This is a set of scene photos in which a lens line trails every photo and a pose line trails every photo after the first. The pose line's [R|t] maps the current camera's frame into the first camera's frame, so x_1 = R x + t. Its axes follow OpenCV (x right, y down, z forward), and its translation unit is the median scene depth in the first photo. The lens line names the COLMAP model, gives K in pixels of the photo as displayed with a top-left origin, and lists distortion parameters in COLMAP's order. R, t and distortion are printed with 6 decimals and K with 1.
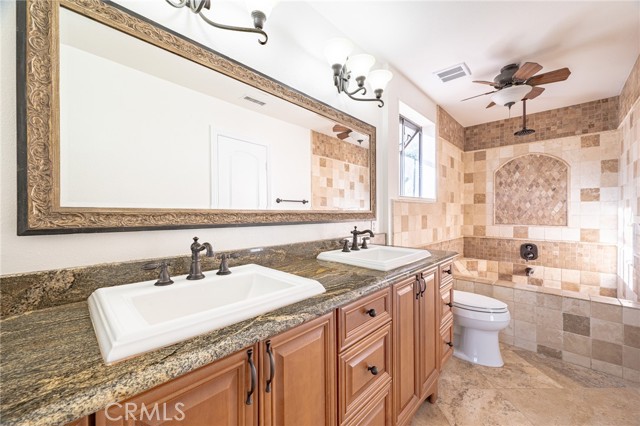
lens RADIAL K [[247.9, 0, 320.8], [0, 247.9, 214.5], [0, 0, 1]] dist [-0.000547, -0.000015]
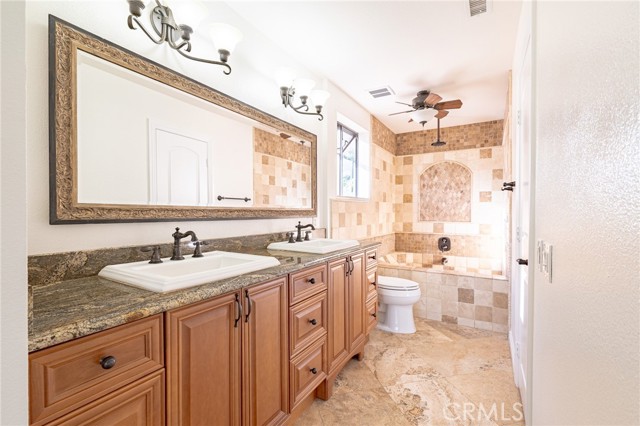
lens RADIAL K [[282.4, 0, 321.7], [0, 282.4, 214.2], [0, 0, 1]] dist [0.005671, 0.000285]
pose [[0.974087, -0.000049, 0.226173, -0.064767], [-0.000304, 0.999999, 0.001527, 0.011881], [-0.226173, -0.001556, 0.974086, -0.354316]]
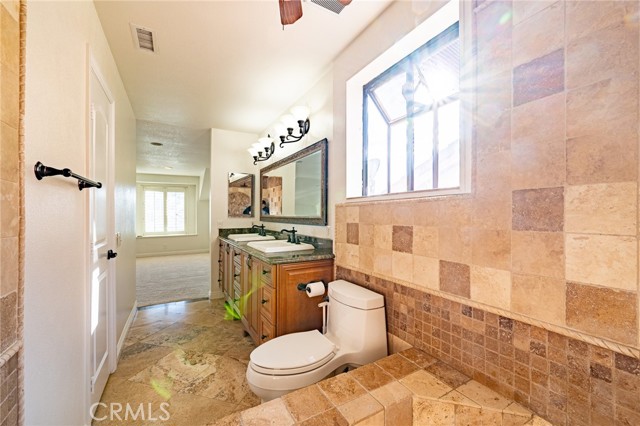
lens RADIAL K [[265.7, 0, 319.6], [0, 265.7, 214.0], [0, 0, 1]] dist [-0.001113, -0.000033]
pose [[-0.292917, -0.004163, -0.956129, 1.700769], [-0.011814, 0.999930, -0.000735, -0.032150], [0.956065, 0.011080, -0.292946, 1.693248]]
